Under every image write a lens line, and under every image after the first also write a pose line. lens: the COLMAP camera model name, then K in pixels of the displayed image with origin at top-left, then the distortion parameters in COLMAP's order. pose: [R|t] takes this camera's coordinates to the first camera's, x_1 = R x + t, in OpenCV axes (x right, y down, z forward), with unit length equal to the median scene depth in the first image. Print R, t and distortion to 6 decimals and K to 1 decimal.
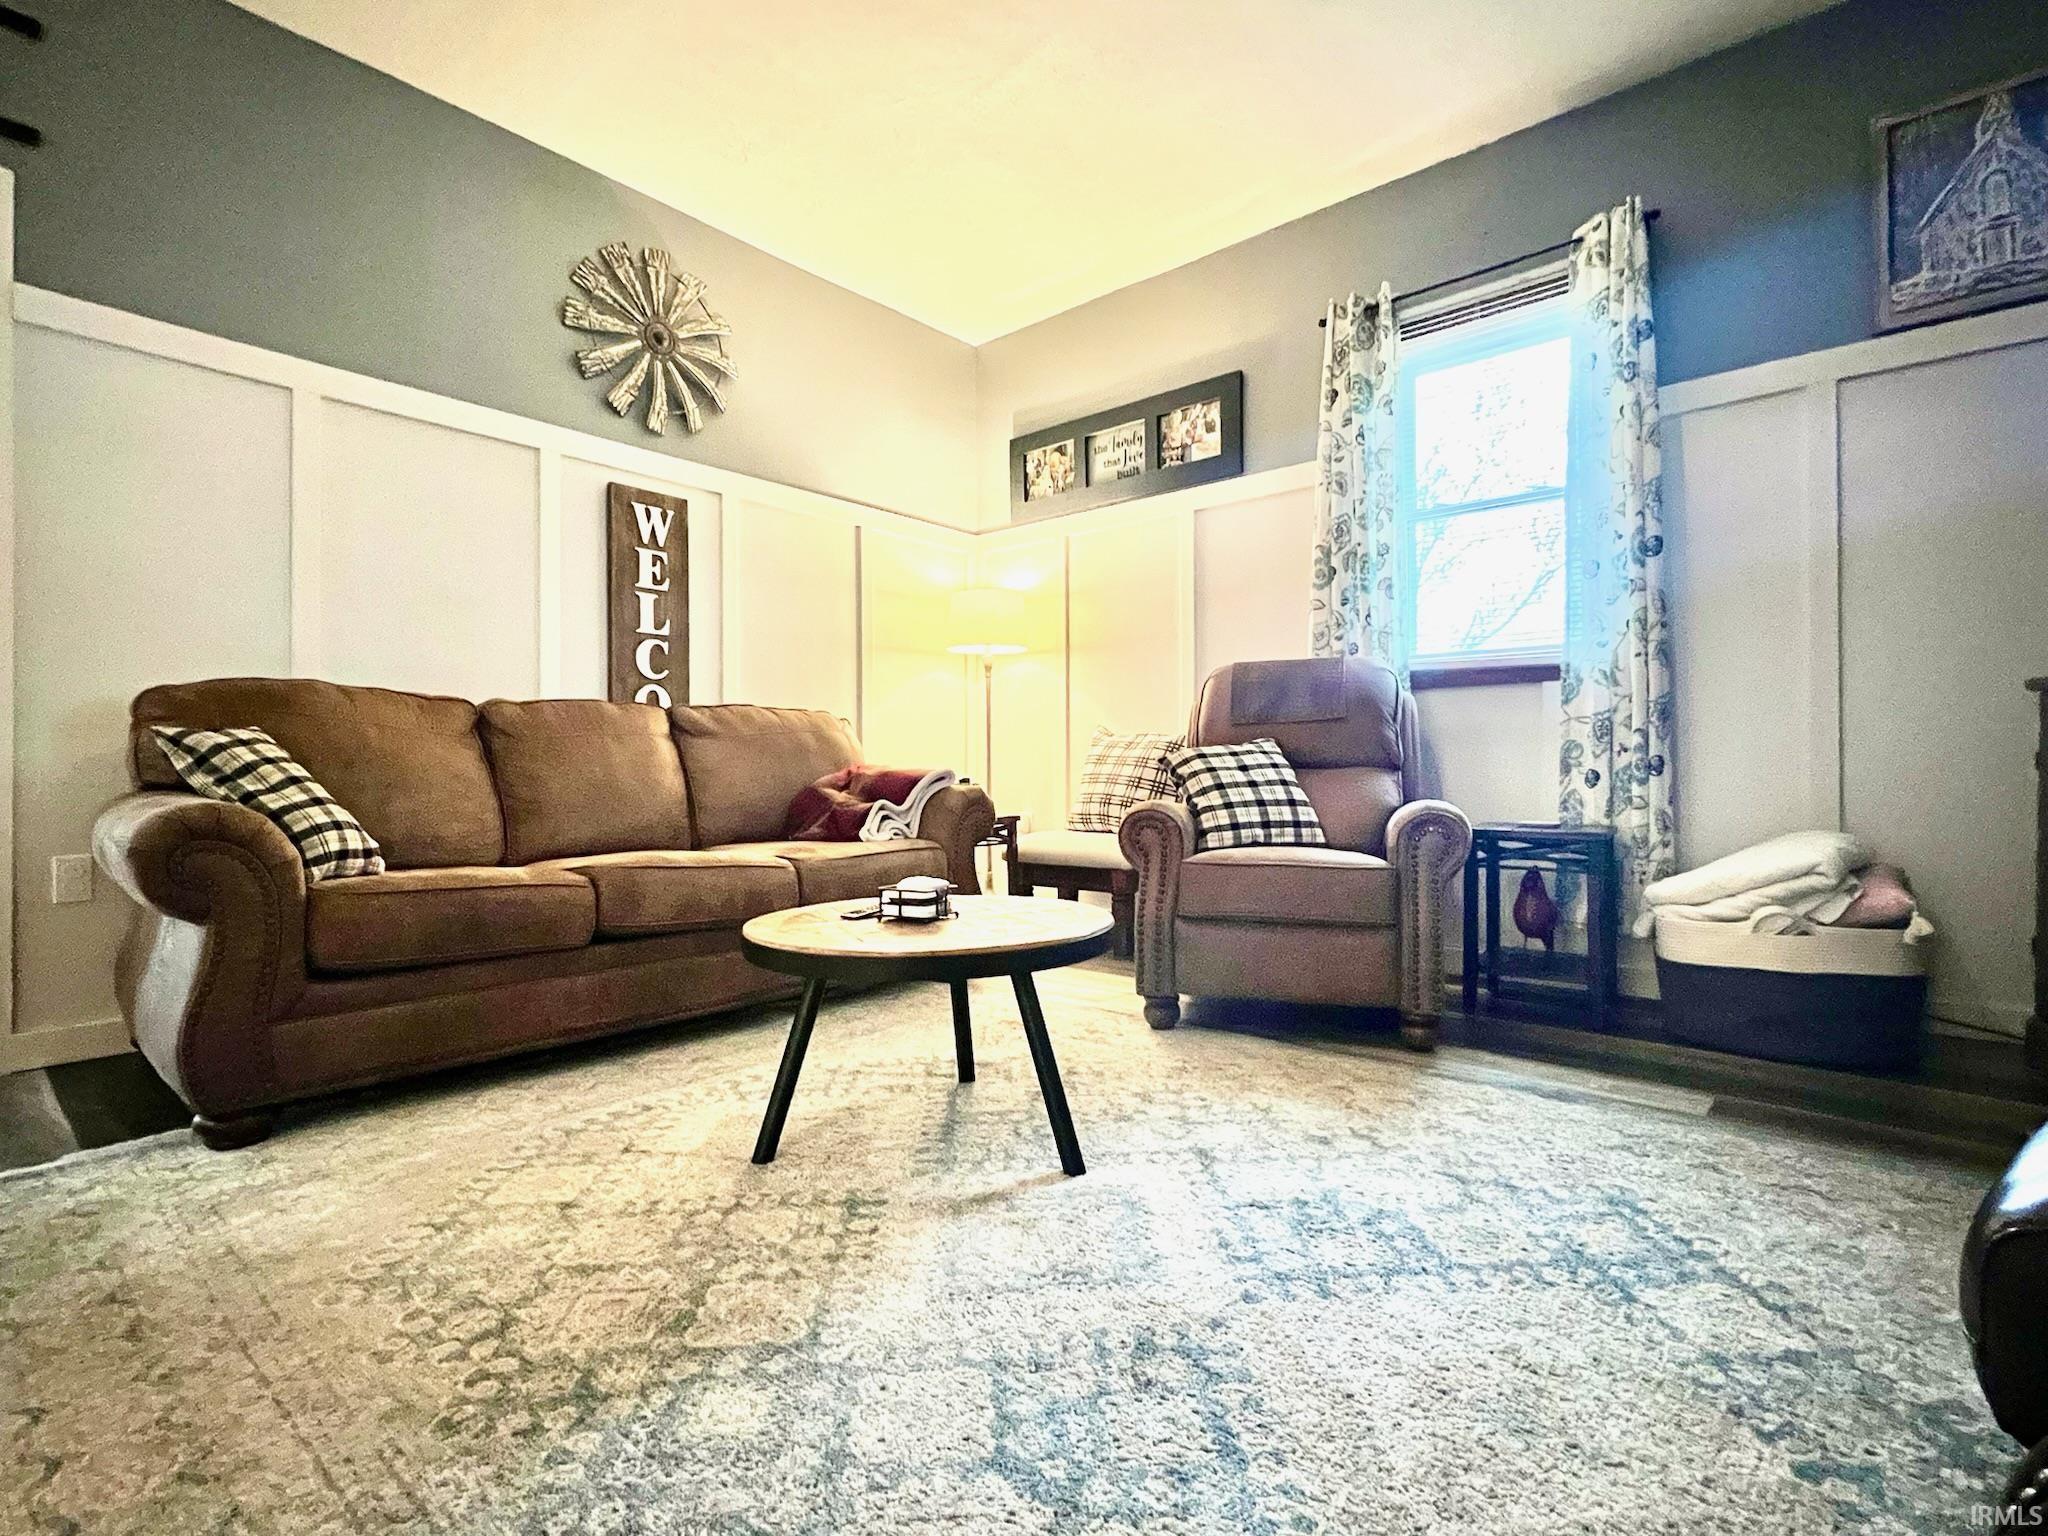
lens RADIAL K [[982.9, 0, 1020.8], [0, 982.9, 771.7], [0, 0, 1]] dist [-0.001513, -0.000403]
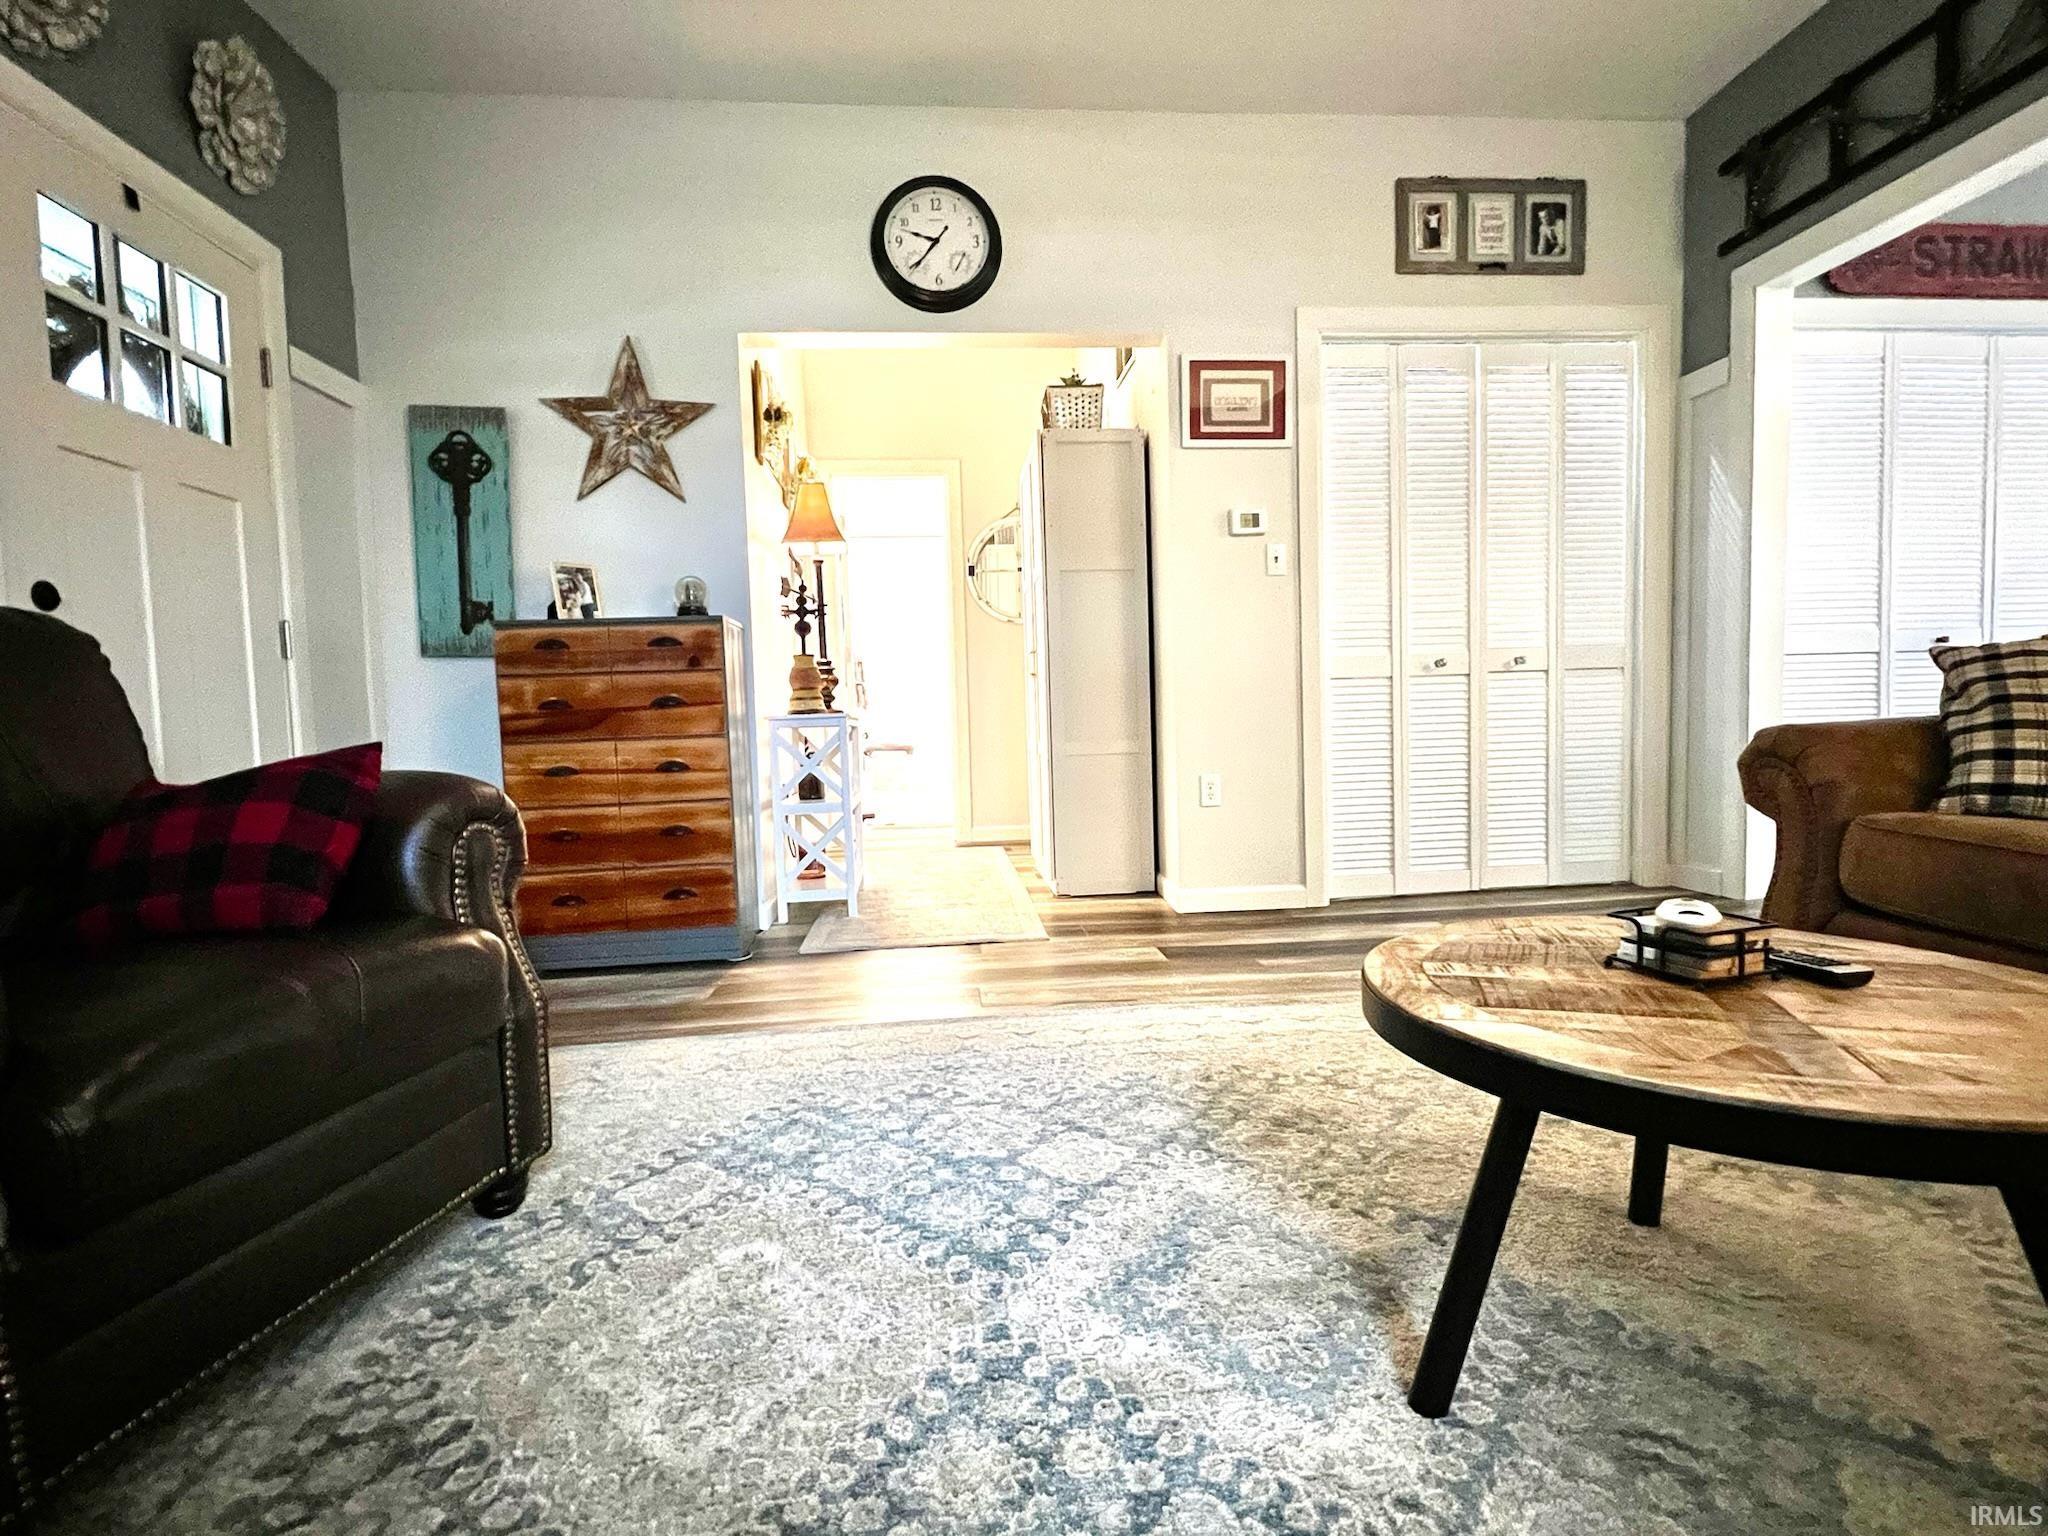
lens RADIAL K [[982.9, 0, 1020.8], [0, 982.9, 771.7], [0, 0, 1]] dist [-0.001513, -0.000403]
pose [[-0.692298, 0.070032, -0.718206, 0.313273], [0.035970, 0.997391, 0.062583, -0.008511], [0.720715, 0.017492, -0.693011, 0.618520]]
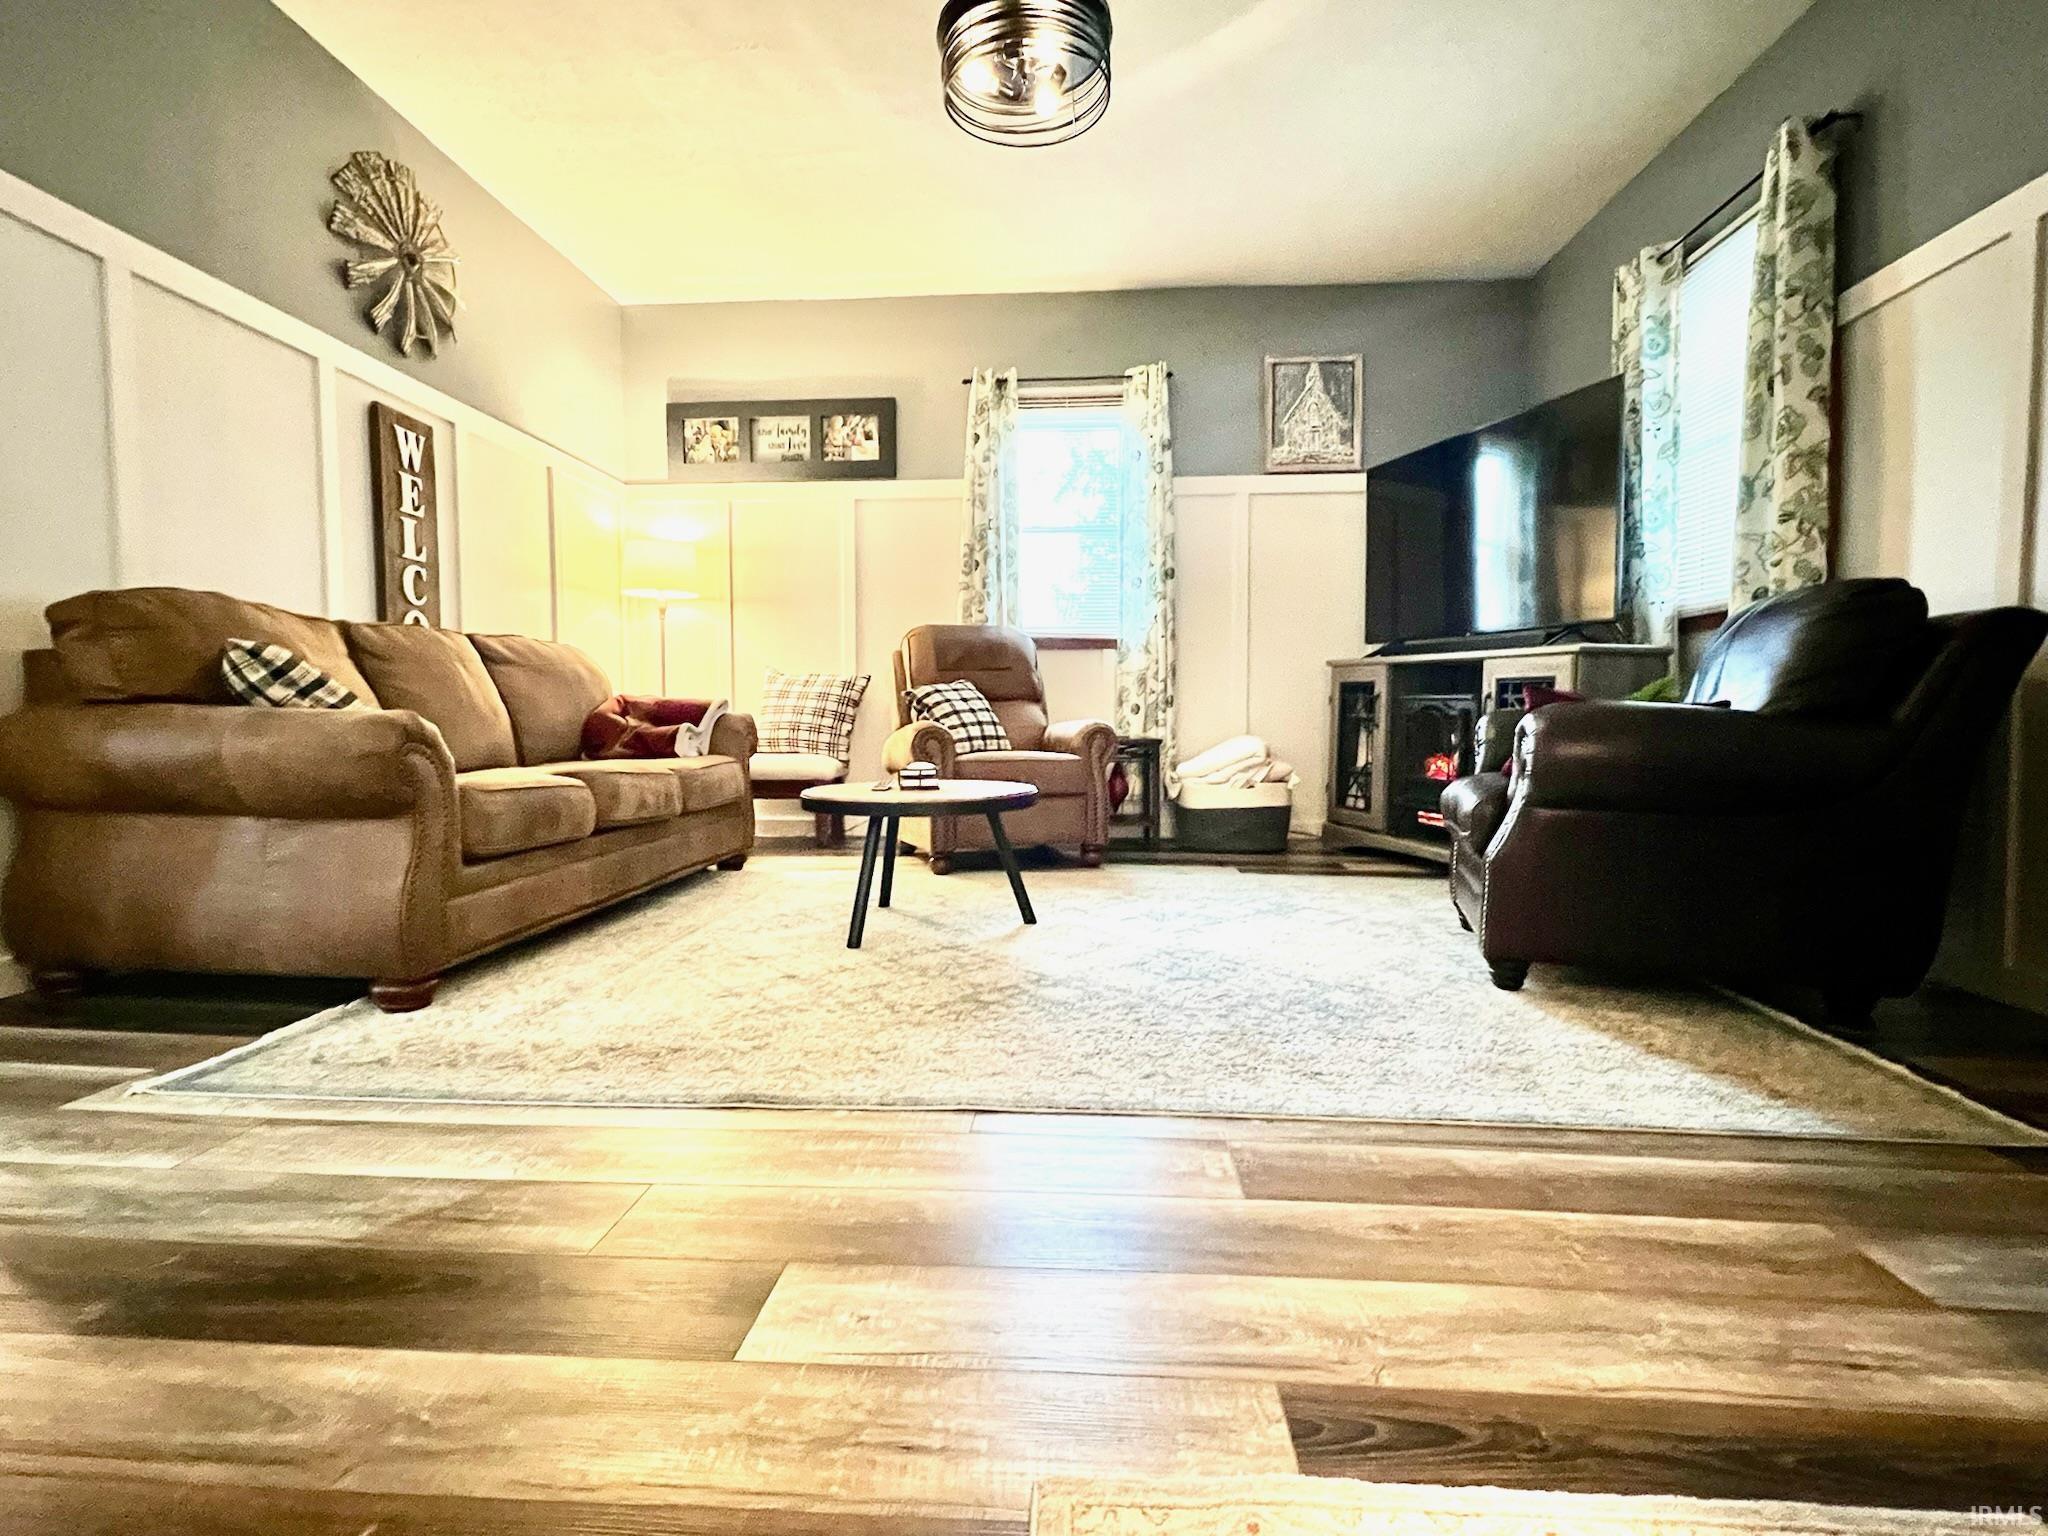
lens RADIAL K [[982.9, 0, 1020.8], [0, 982.9, 771.7], [0, 0, 1]] dist [-0.001513, -0.000403]
pose [[0.798084, -0.030025, 0.601797, -0.510169], [-0.002815, 0.998561, 0.053553, 0.021268], [-0.602539, -0.044434, 0.796851, -0.191170]]
